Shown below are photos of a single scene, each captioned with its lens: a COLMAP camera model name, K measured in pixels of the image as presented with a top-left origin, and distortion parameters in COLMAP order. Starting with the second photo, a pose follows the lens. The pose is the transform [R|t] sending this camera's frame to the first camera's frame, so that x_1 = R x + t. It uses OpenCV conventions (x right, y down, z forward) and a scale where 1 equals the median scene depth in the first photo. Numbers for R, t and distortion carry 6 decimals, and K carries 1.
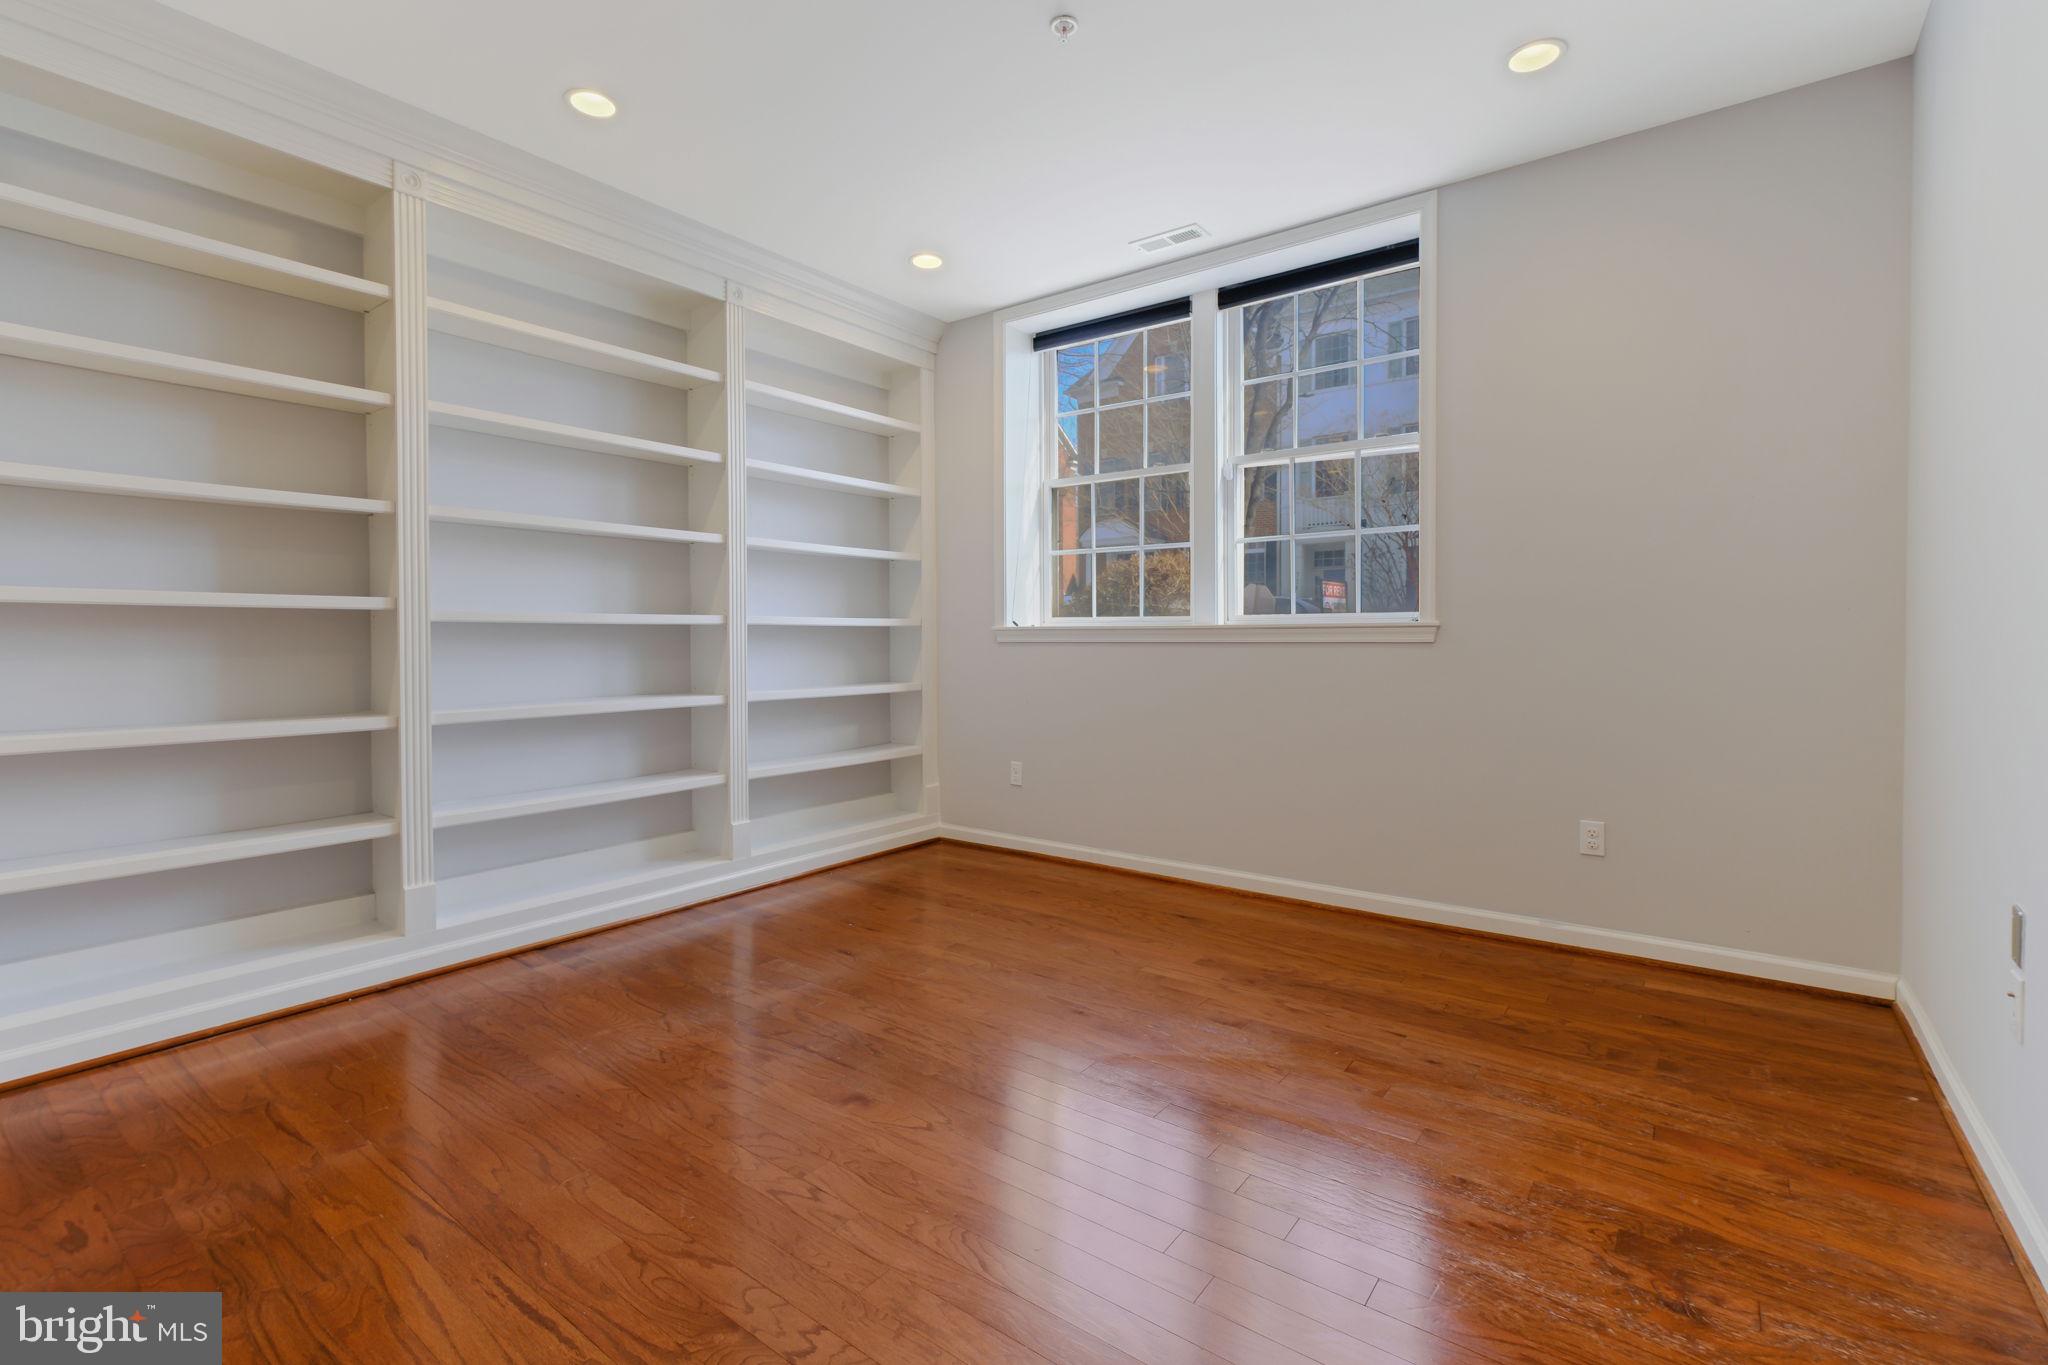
lens RADIAL K [[921.5, 0, 1016.5], [0, 921.5, 687.3], [0, 0, 1]] dist [-0.006822, 0.005844]
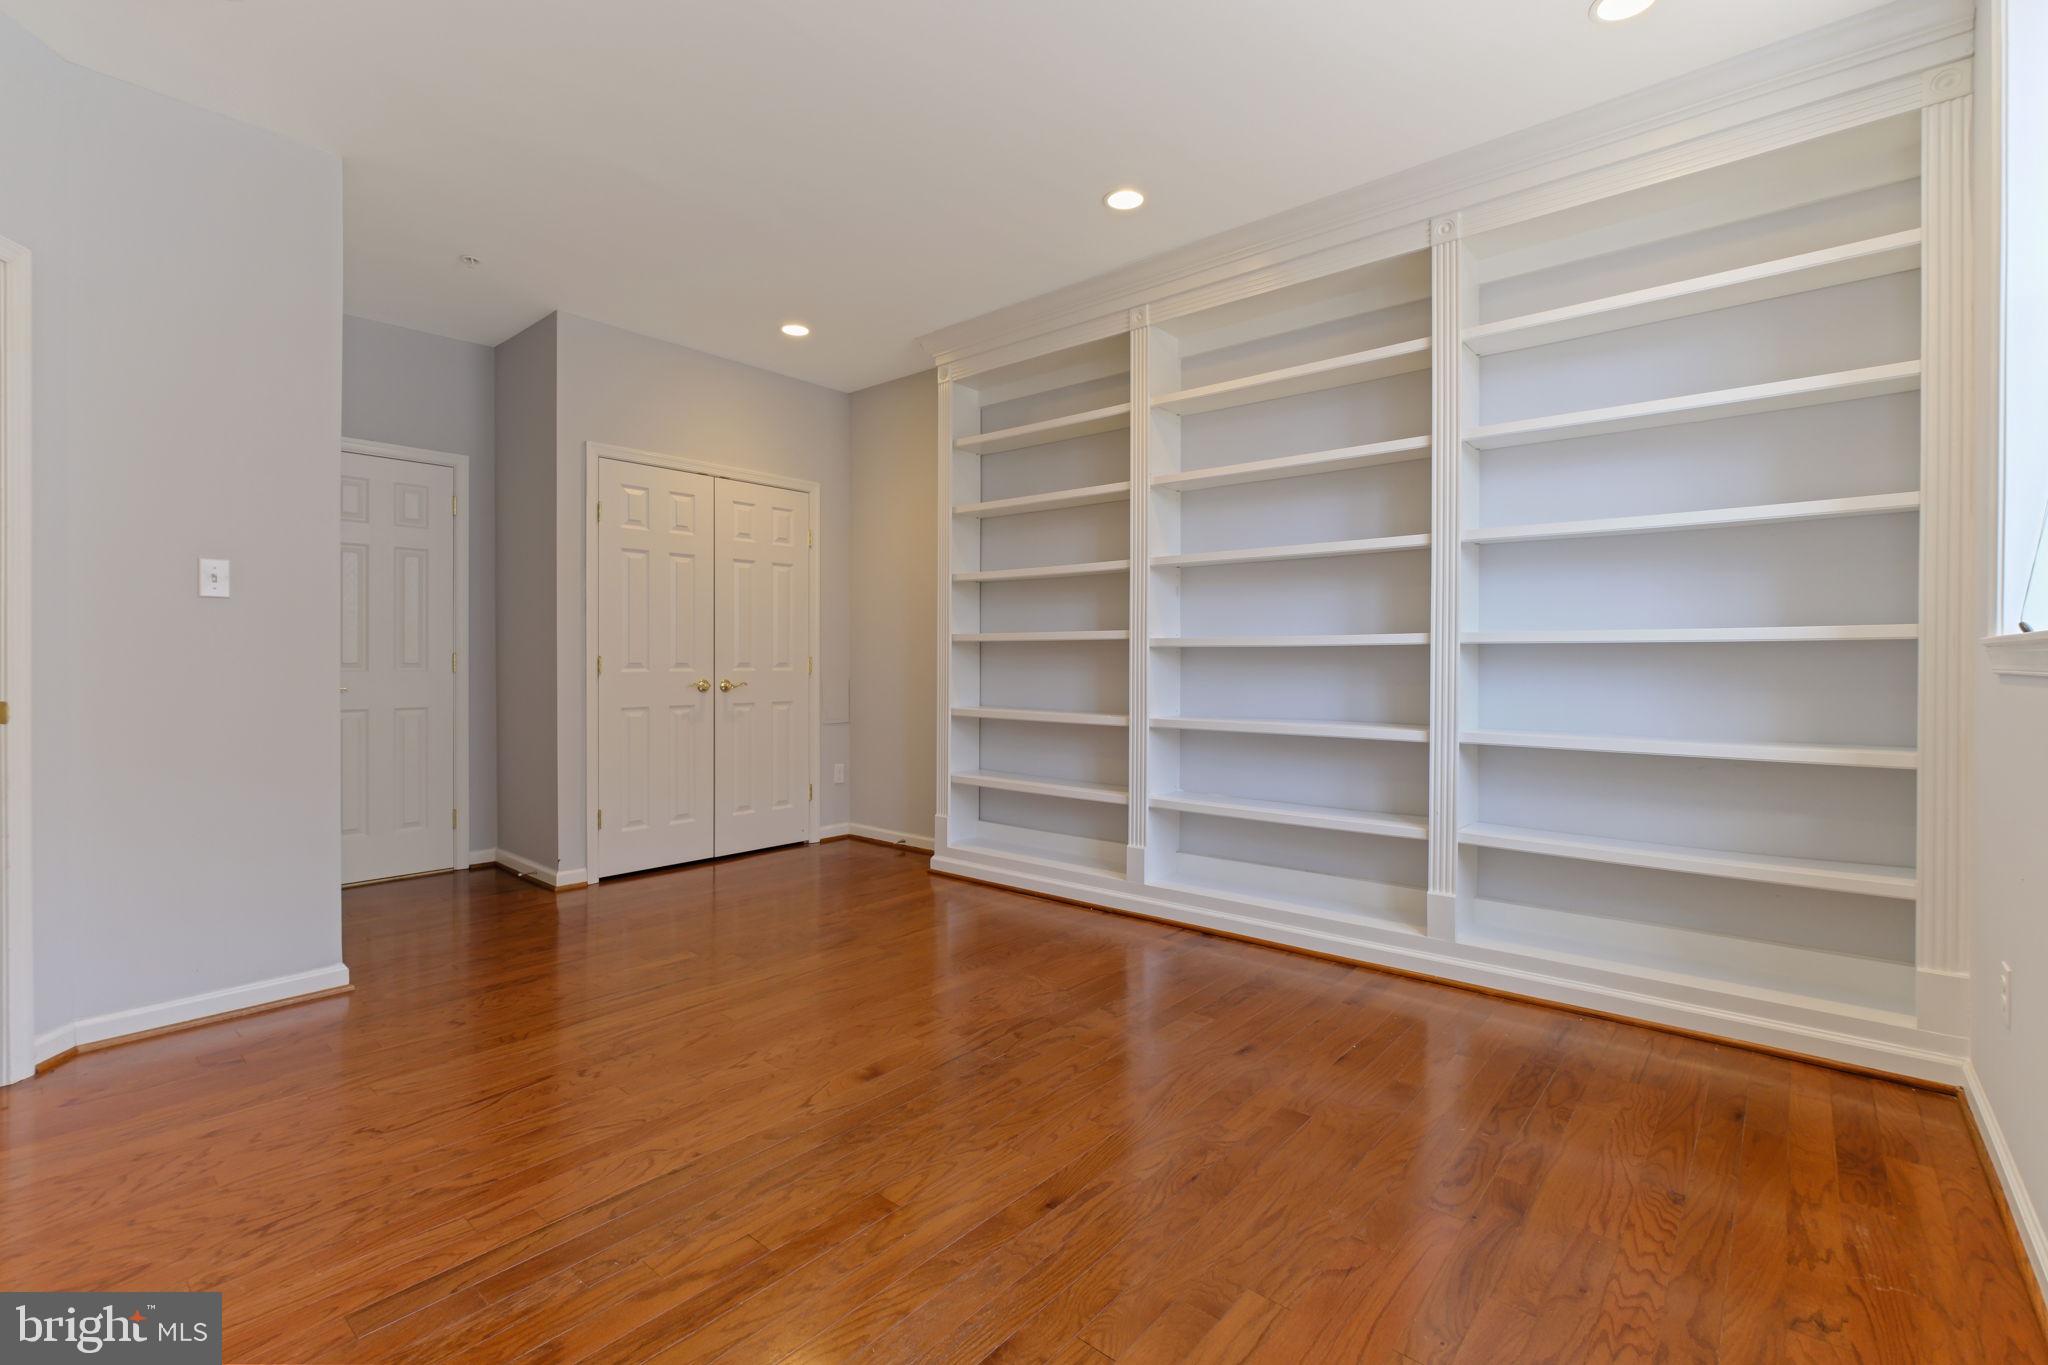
lens RADIAL K [[921.5, 0, 1016.5], [0, 921.5, 687.3], [0, 0, 1]] dist [-0.006822, 0.005844]
pose [[-0.074246, 0.032742, -0.996702, 0.555998], [-0.053299, 0.997902, 0.036752, -0.043070], [0.995815, 0.055852, -0.072345, 0.747602]]
